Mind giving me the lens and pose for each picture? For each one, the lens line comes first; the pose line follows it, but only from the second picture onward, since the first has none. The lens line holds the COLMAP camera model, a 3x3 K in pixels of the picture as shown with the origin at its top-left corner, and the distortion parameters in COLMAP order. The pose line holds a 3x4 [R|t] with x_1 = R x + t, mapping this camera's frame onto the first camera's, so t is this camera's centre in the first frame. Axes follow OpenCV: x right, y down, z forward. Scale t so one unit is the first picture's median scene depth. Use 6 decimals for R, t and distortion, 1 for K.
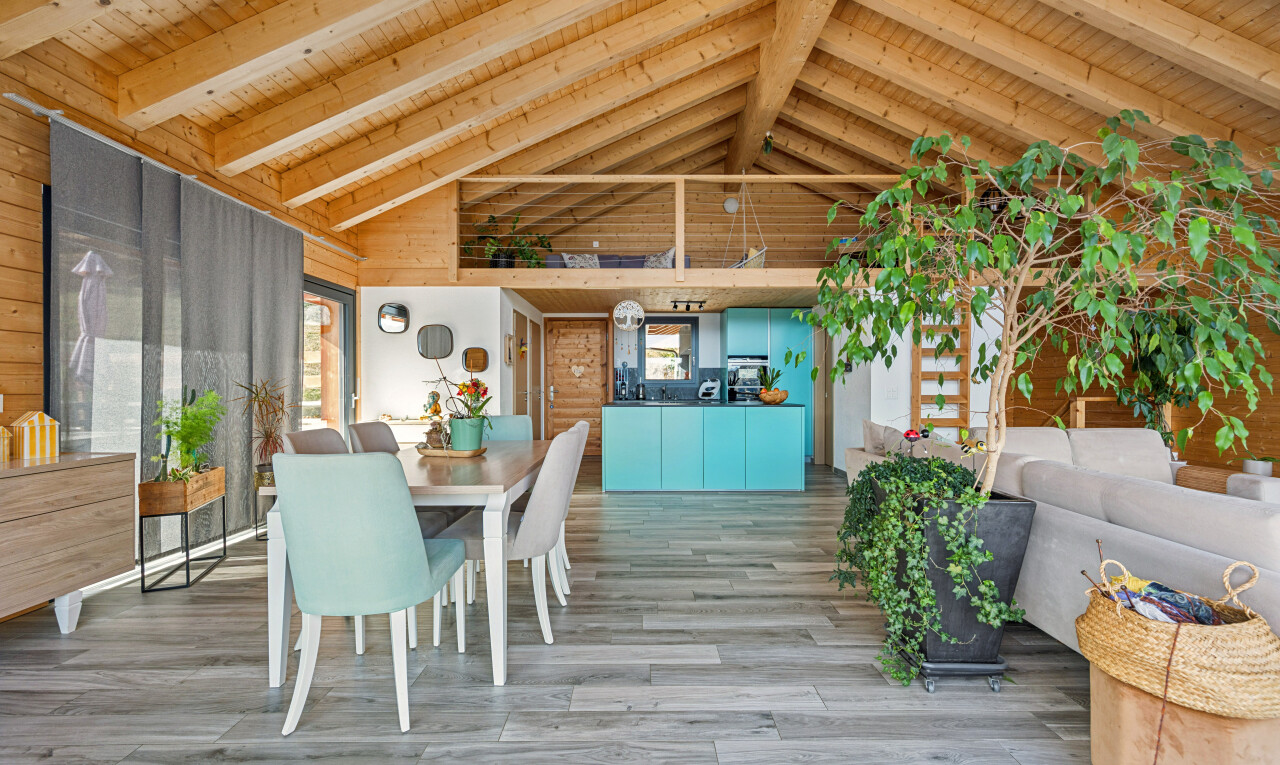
lens RADIAL K [[527.3, 0, 640.0], [0, 527.3, 382.5], [0, 0, 1]] dist [0.000011, -0.000002]
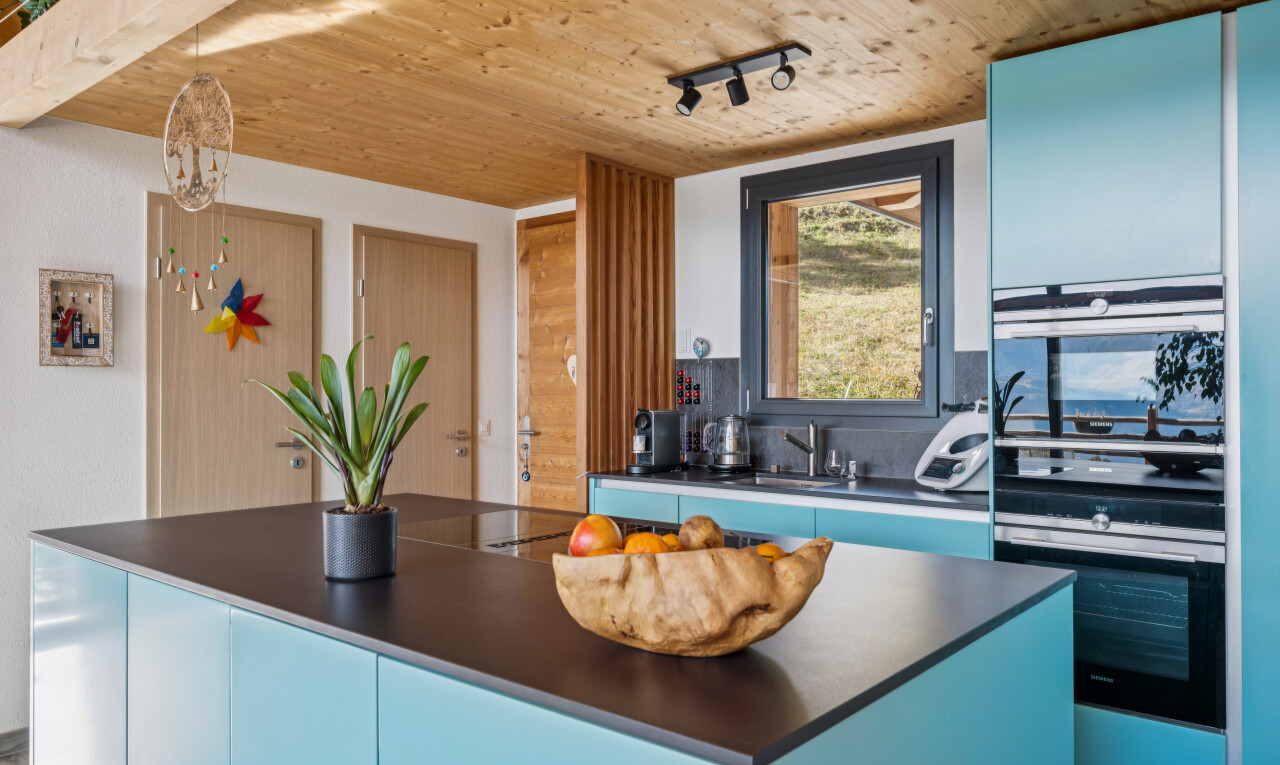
lens RADIAL K [[903.2, 0, 640.0], [0, 903.2, 382.5], [0, 0, 1]] dist [0.006539, 0.000949]
pose [[0.763097, -0.006019, -0.646256, 0.272396], [0.007739, 0.999970, -0.000175, -0.015157], [0.646237, -0.004868, 0.763121, 0.598379]]
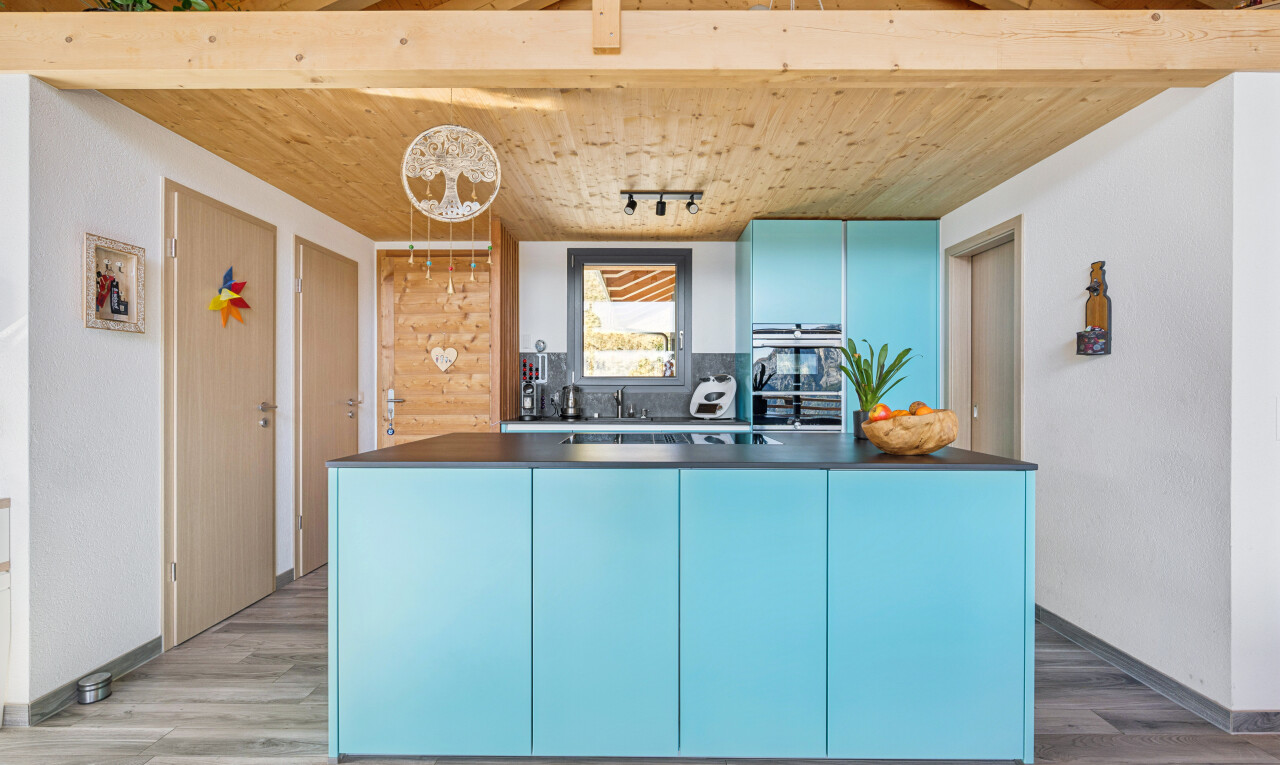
lens RADIAL K [[559.5, 0, 642.6], [0, 559.5, 385.4], [0, 0, 1]] dist [-0.000135, 0.000215]
pose [[0.999965, 0.002810, -0.007862, 0.070612], [-0.002757, 0.999973, 0.006745, -0.001276], [0.007881, -0.006723, 0.999946, 0.484137]]
